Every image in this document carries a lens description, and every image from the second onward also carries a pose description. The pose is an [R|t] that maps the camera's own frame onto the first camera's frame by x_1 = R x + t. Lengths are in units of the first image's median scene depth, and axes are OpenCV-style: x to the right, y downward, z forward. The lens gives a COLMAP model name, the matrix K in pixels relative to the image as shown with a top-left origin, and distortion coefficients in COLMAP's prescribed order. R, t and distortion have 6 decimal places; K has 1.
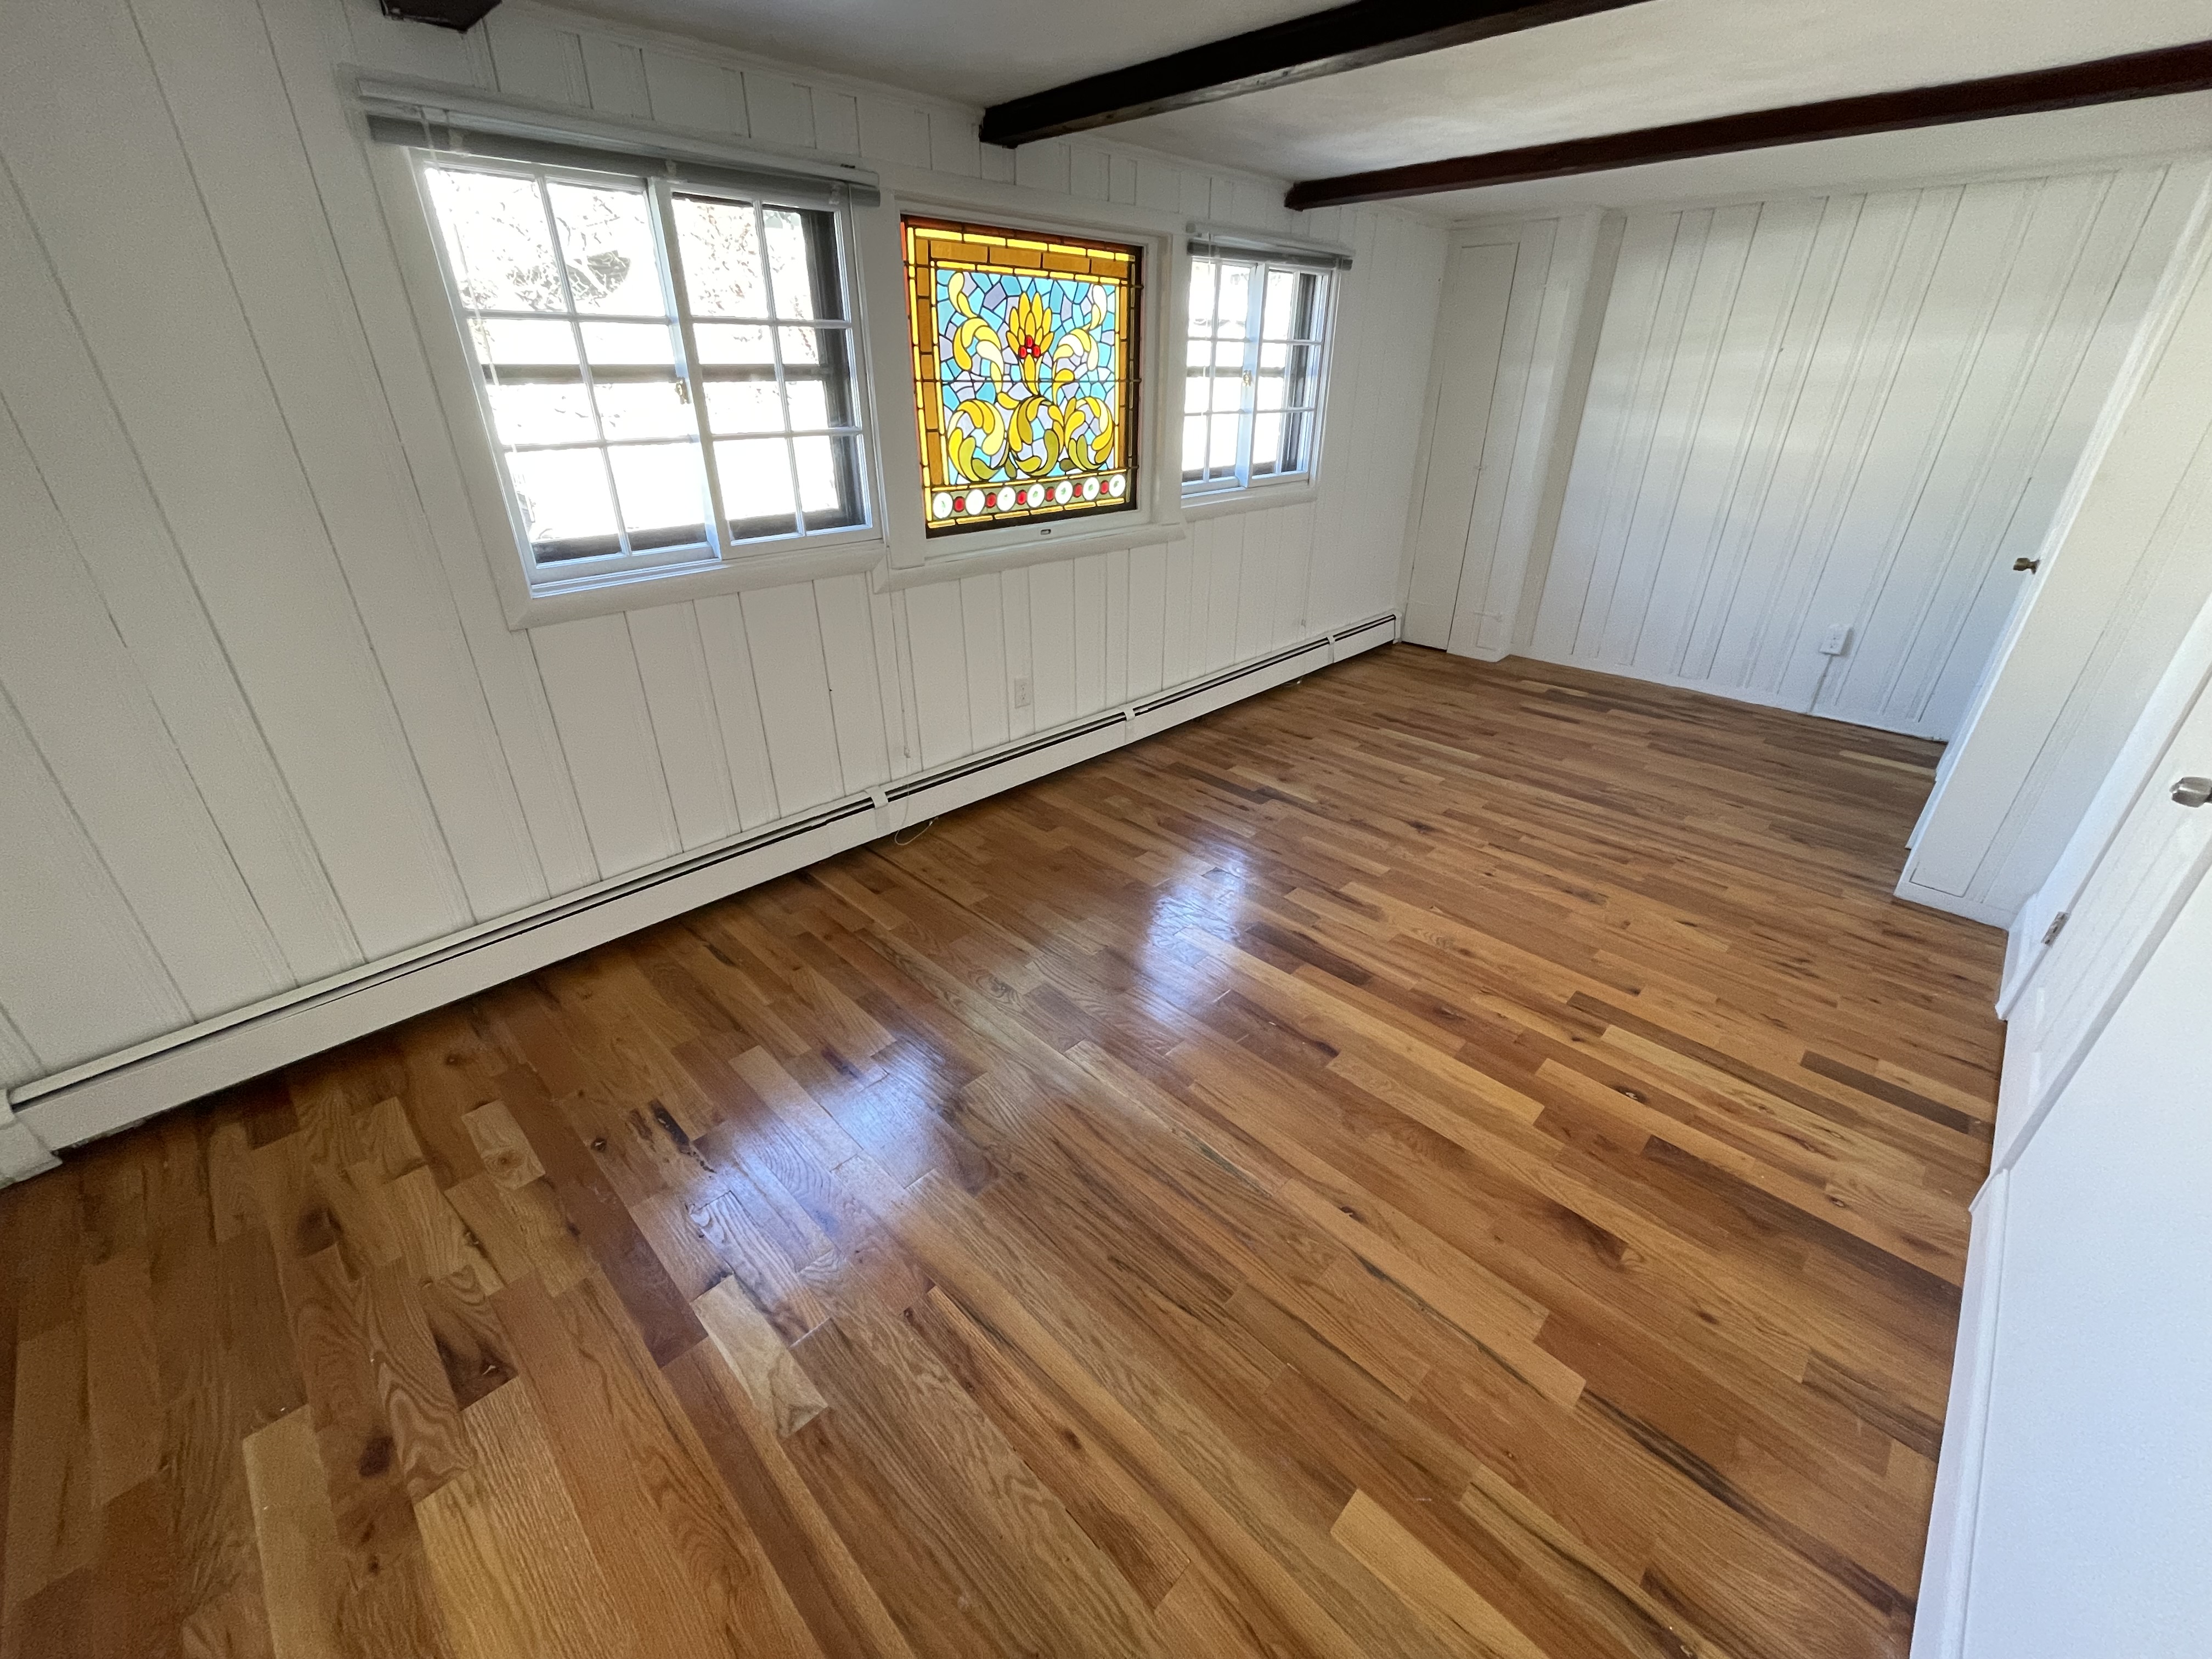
lens RADIAL K [[889.0, 0, 1104.1], [0, 889.0, 824.7], [0, 0, 1]] dist [-0.001281, -0.000517]
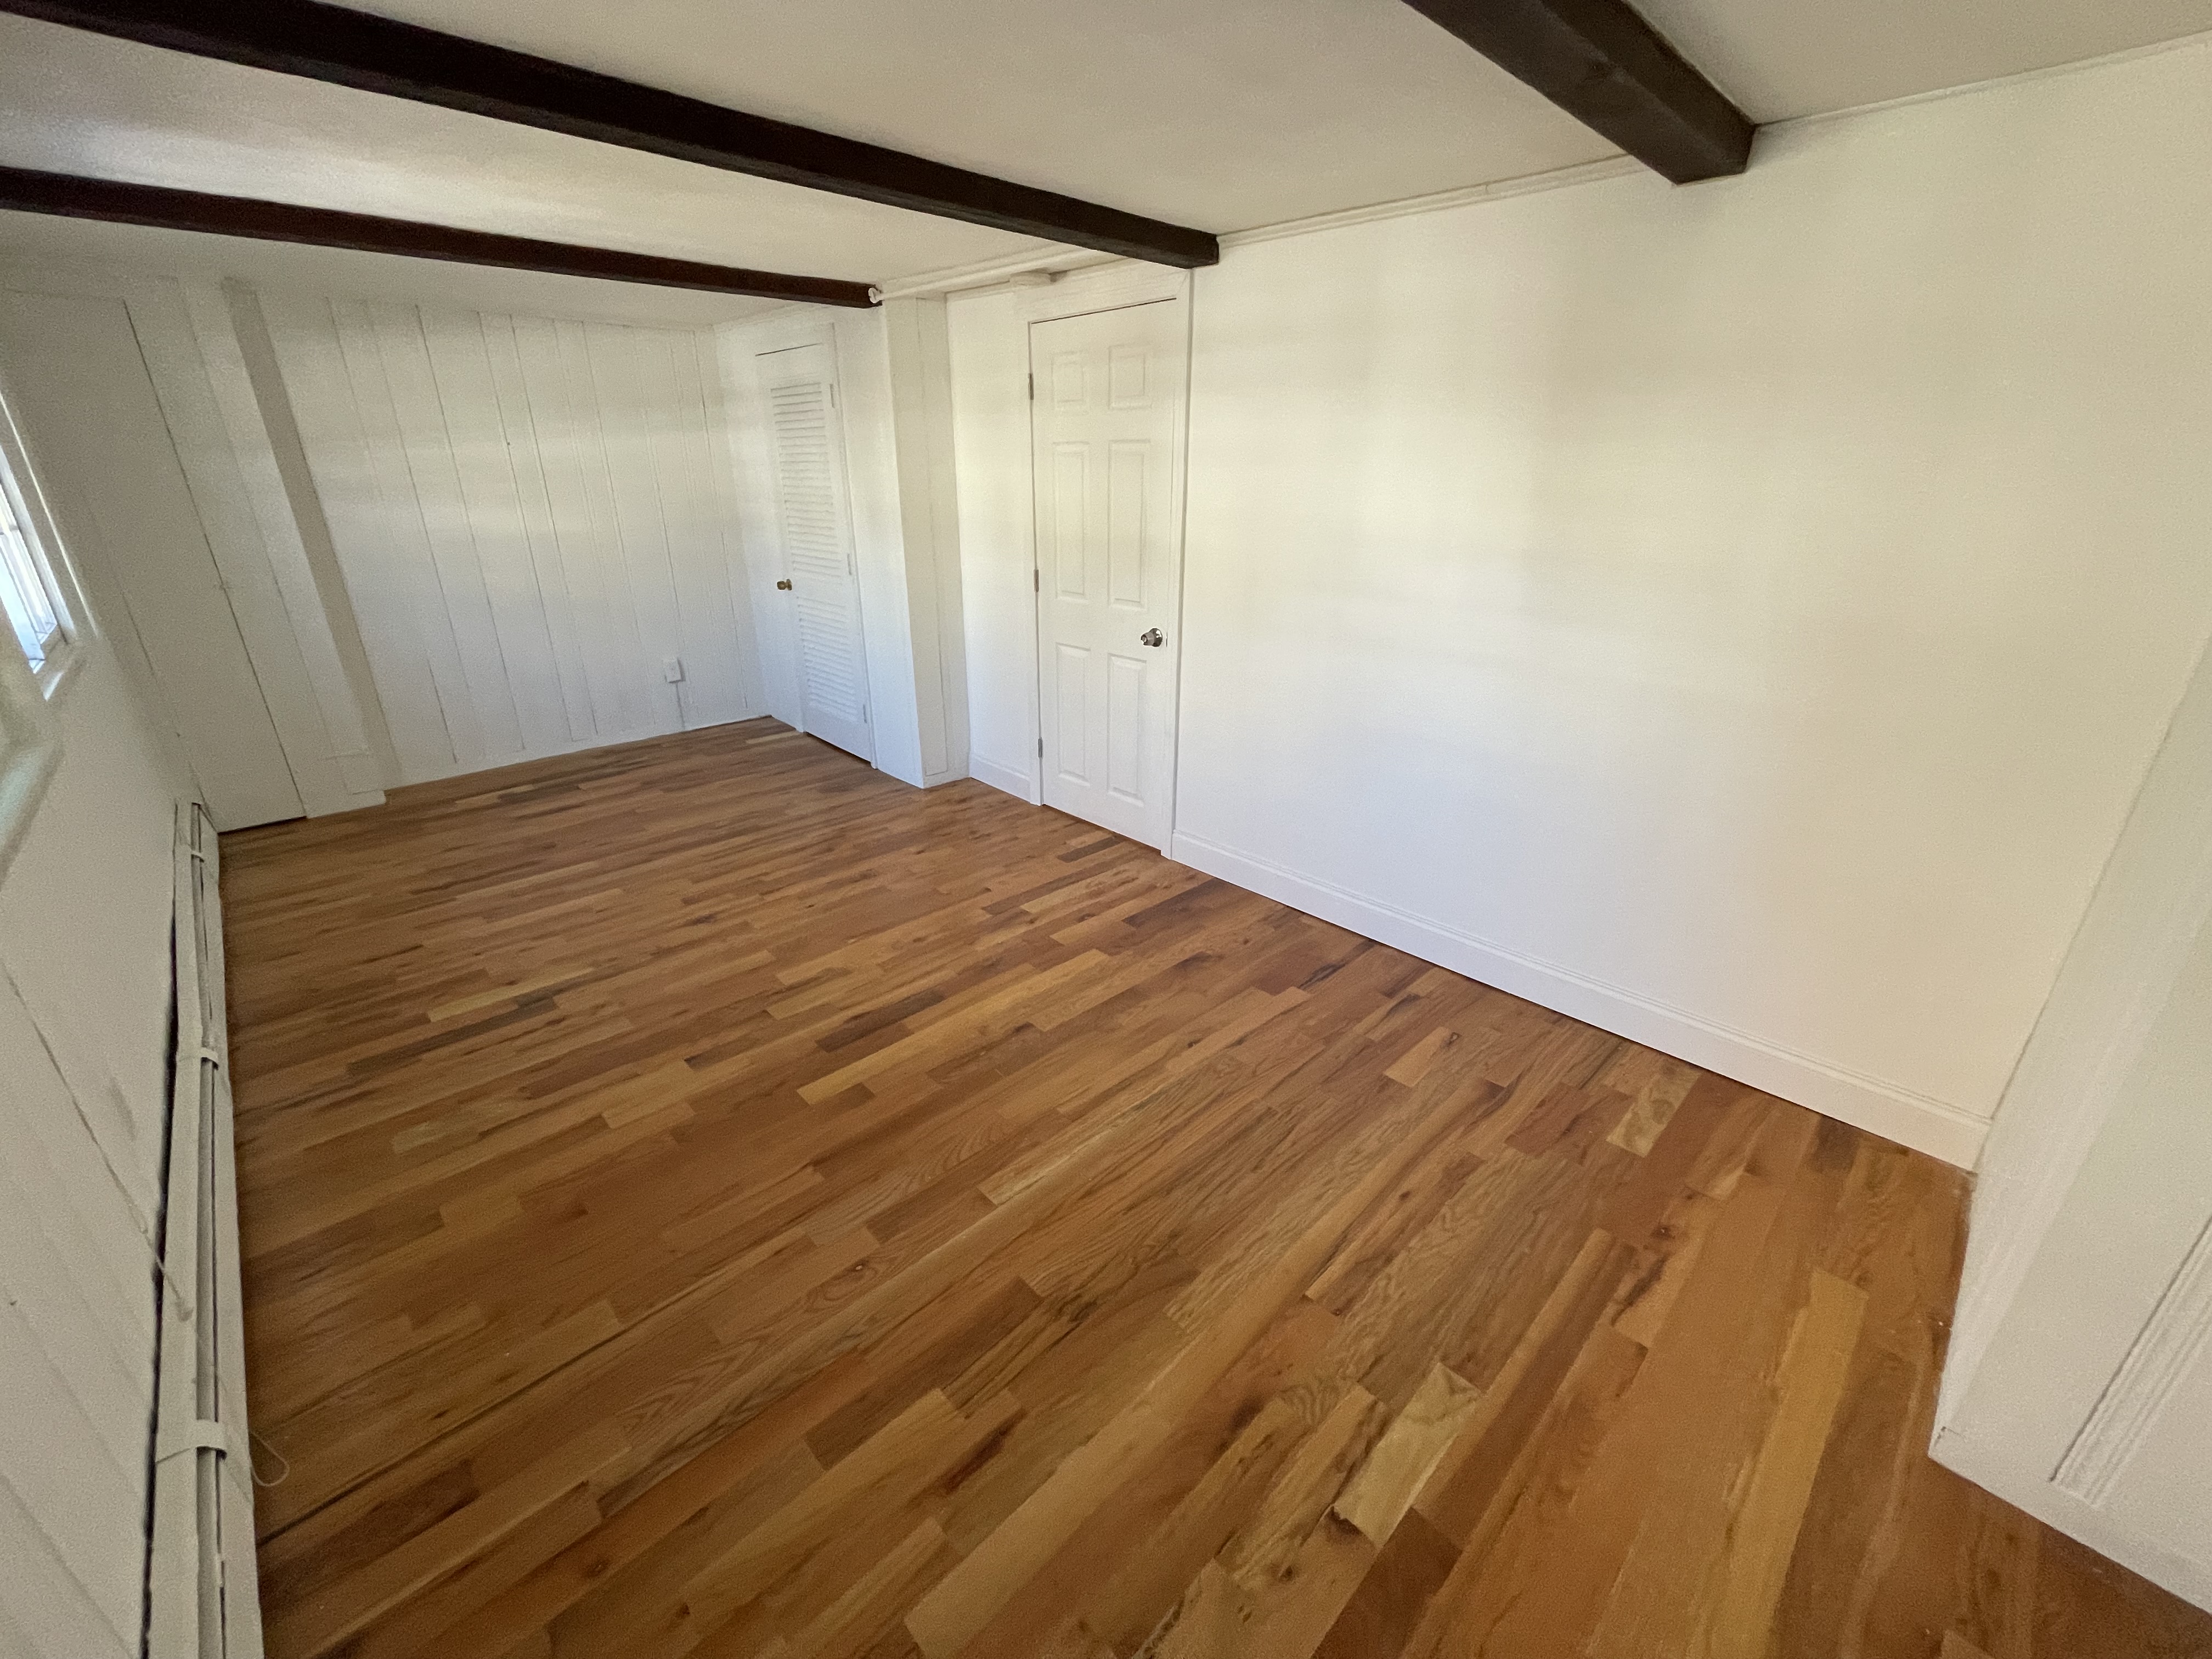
lens RADIAL K [[889.0, 0, 1104.1], [0, 889.0, 824.7], [0, 0, 1]] dist [-0.001281, -0.000517]
pose [[0.036427, -0.382515, 0.923231, -0.549651], [0.459929, 0.826603, 0.324333, -0.225704], [-0.887208, 0.412807, 0.206040, 0.437605]]
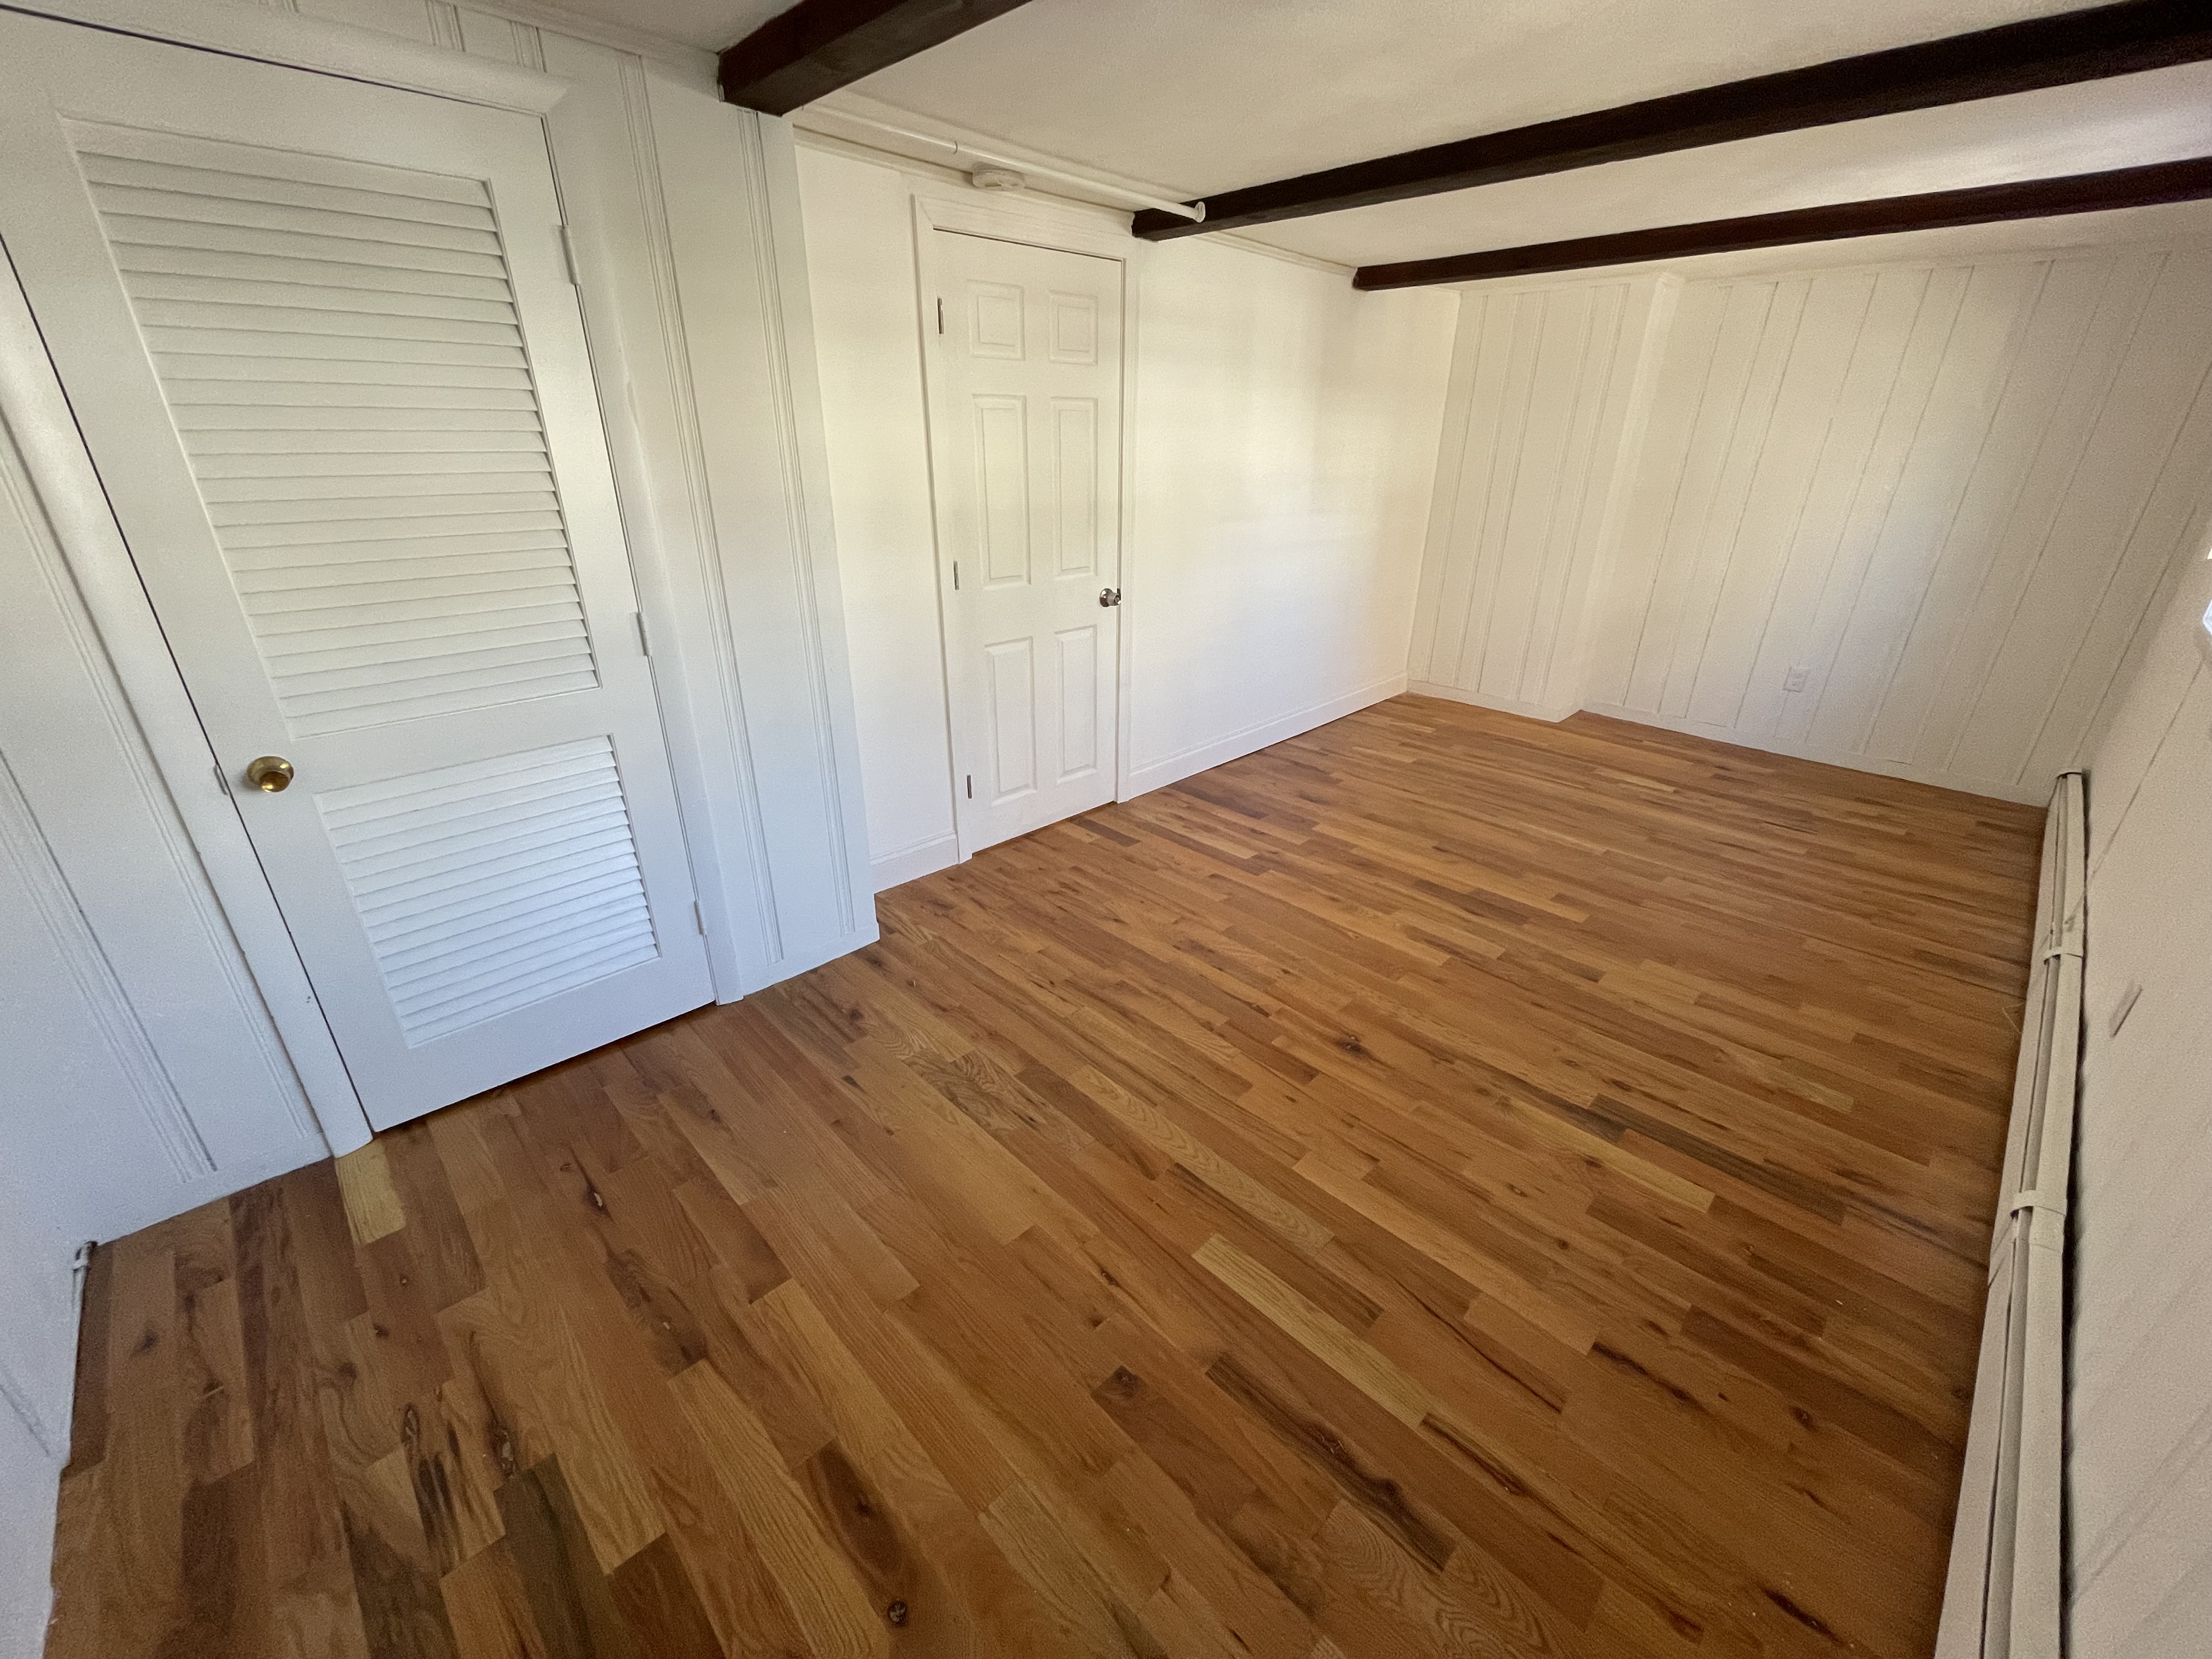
lens RADIAL K [[889.0, 0, 1104.1], [0, 889.0, 824.7], [0, 0, 1]] dist [-0.001281, -0.000517]
pose [[-0.999617, -0.025831, 0.009909, 0.645017], [-0.008355, 0.623315, 0.781926, -0.775222], [-0.026374, 0.781544, -0.623292, 1.526148]]
